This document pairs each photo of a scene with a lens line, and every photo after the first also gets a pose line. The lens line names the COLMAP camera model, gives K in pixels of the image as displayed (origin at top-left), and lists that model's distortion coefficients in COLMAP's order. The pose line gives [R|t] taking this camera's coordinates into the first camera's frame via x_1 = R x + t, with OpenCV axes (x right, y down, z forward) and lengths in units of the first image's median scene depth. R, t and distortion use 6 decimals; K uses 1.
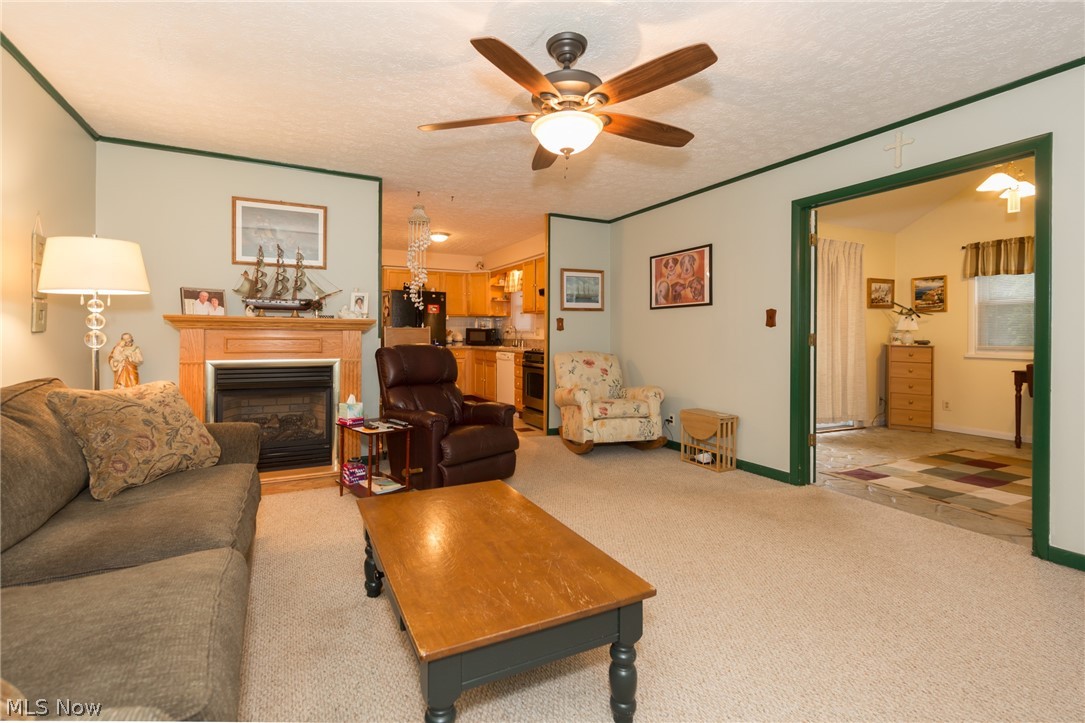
lens RADIAL K [[492.8, 0, 515.7], [0, 492.8, 334.8], [0, 0, 1]] dist [0.004397, 0.000251]
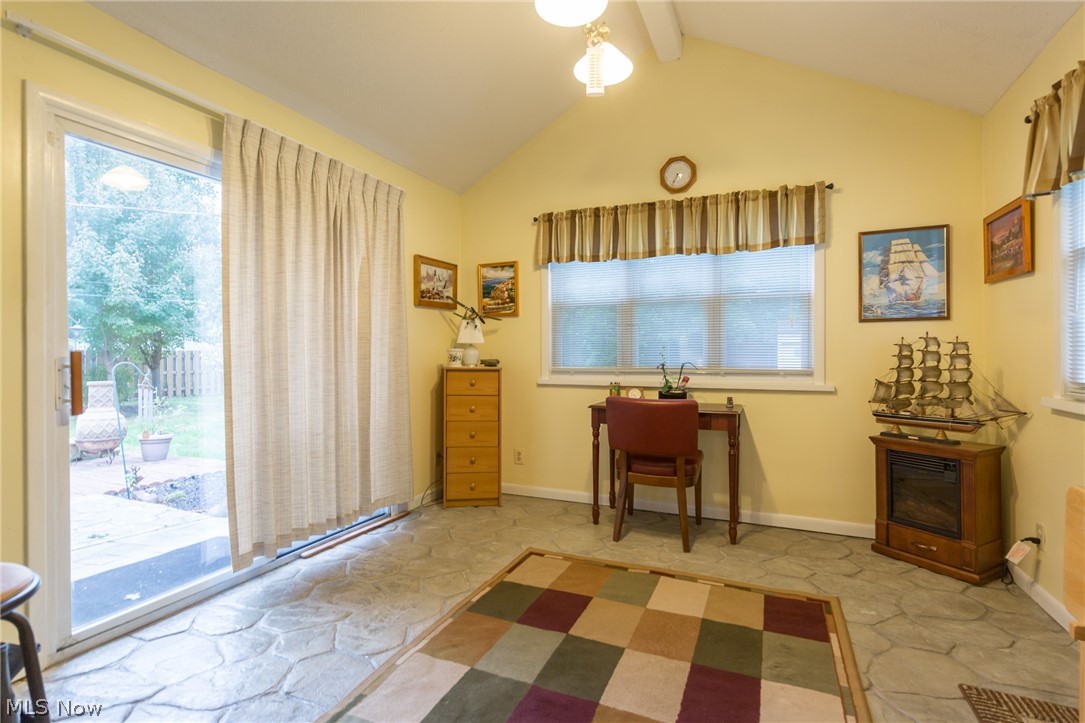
lens RADIAL K [[505.0, 0, 541.1], [0, 505.0, 353.8], [0, 0, 1]] dist [0.003706, -0.000039]
pose [[0.758362, -0.006761, 0.651799, 0.446074], [0.006958, 0.999973, 0.002277, 0.002749], [-0.651797, 0.002809, 0.758388, 0.458761]]
